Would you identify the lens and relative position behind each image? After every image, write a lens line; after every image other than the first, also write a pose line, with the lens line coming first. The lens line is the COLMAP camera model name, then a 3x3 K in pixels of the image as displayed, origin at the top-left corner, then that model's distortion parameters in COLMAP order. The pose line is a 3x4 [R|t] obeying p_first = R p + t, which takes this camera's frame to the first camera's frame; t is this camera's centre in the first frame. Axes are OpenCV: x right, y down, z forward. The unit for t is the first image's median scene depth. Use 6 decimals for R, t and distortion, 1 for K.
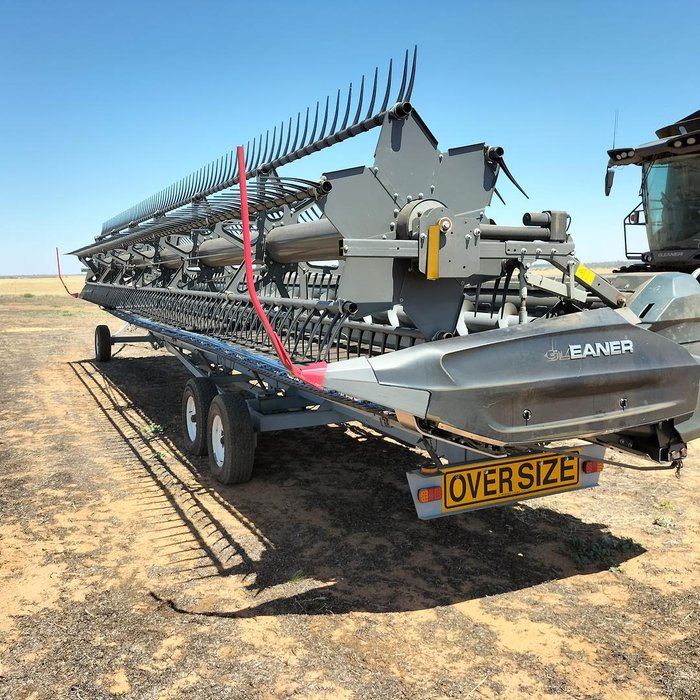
lens RADIAL K [[720.7, 0, 350.0], [0, 720.7, 351.3], [0, 0, 1]] dist [0.069075, 0.000000]
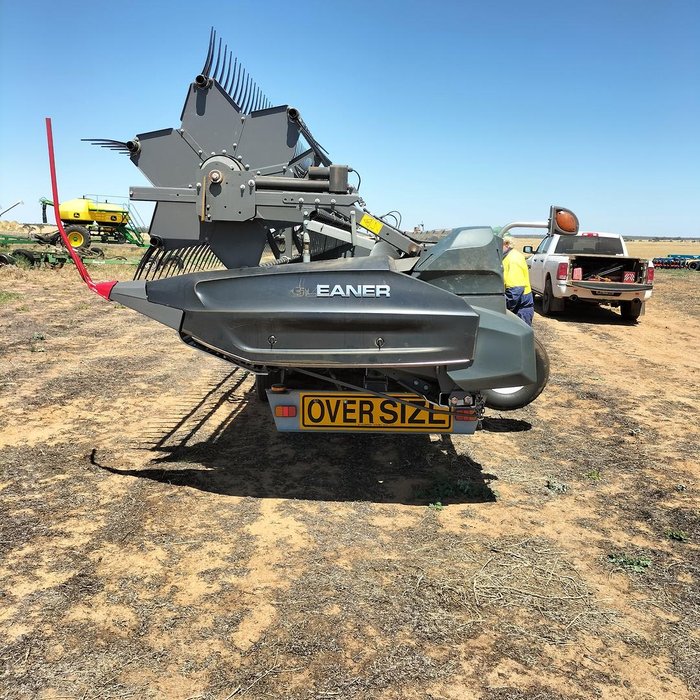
lens RADIAL K [[720.7, 0, 349.0], [0, 720.7, 351.5], [0, 0, 1]] dist [0.069075, 0.000000]
pose [[0.884767, 0.107896, -0.453372, 0.743368], [-0.084450, 0.993844, 0.071716, 0.009288], [0.458319, -0.025165, 0.888432, 0.009038]]
